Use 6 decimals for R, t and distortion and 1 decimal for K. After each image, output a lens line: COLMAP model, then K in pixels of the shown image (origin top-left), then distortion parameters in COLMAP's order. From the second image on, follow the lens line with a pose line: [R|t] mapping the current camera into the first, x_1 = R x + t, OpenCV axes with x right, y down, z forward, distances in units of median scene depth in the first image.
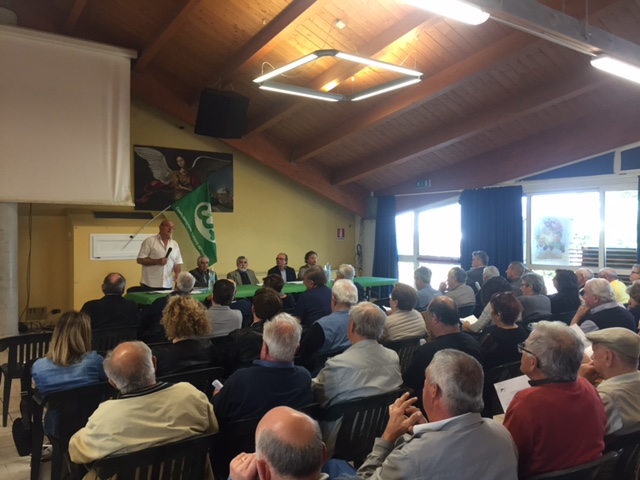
lens RADIAL K [[547.3, 0, 319.8], [0, 547.3, 236.1], [0, 0, 1]] dist [0.090773, -0.133186]
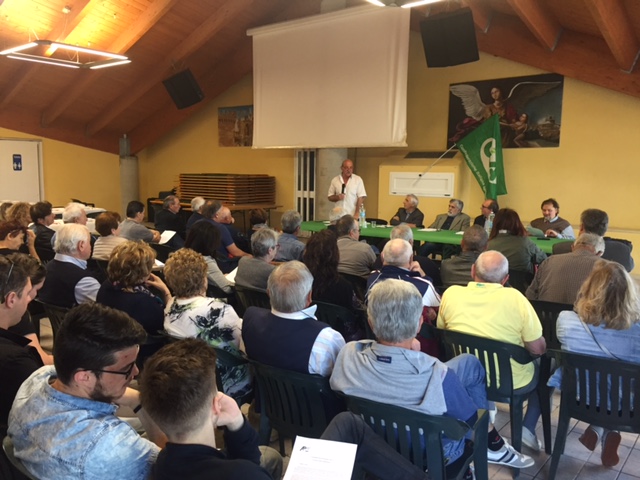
lens RADIAL K [[547.3, 0, 319.8], [0, 547.3, 236.1], [0, 0, 1]] dist [0.090773, -0.133186]
pose [[0.257447, 0.124333, -0.958260, 0.598749], [-0.012727, 0.992038, 0.125297, -0.011895], [0.966209, -0.020062, 0.256979, 0.491015]]
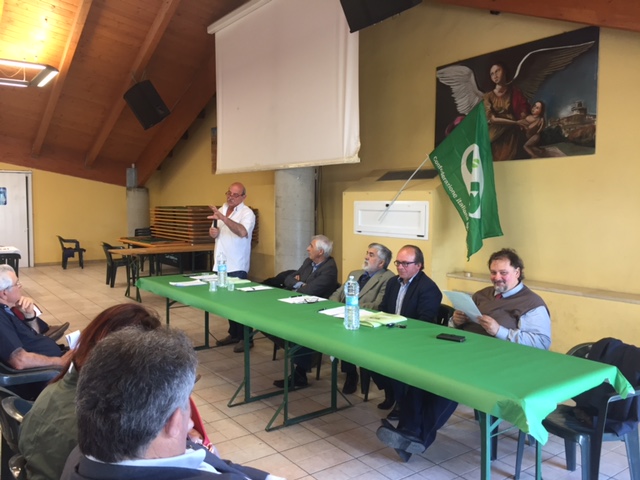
lens RADIAL K [[547.3, 0, 319.8], [0, 547.3, 236.1], [0, 0, 1]] dist [0.090773, -0.133186]
pose [[-0.010885, 0.067705, -0.997646, 0.340913], [-0.001107, 0.997704, 0.067721, -0.006443], [0.999940, 0.001841, -0.010785, 0.847706]]
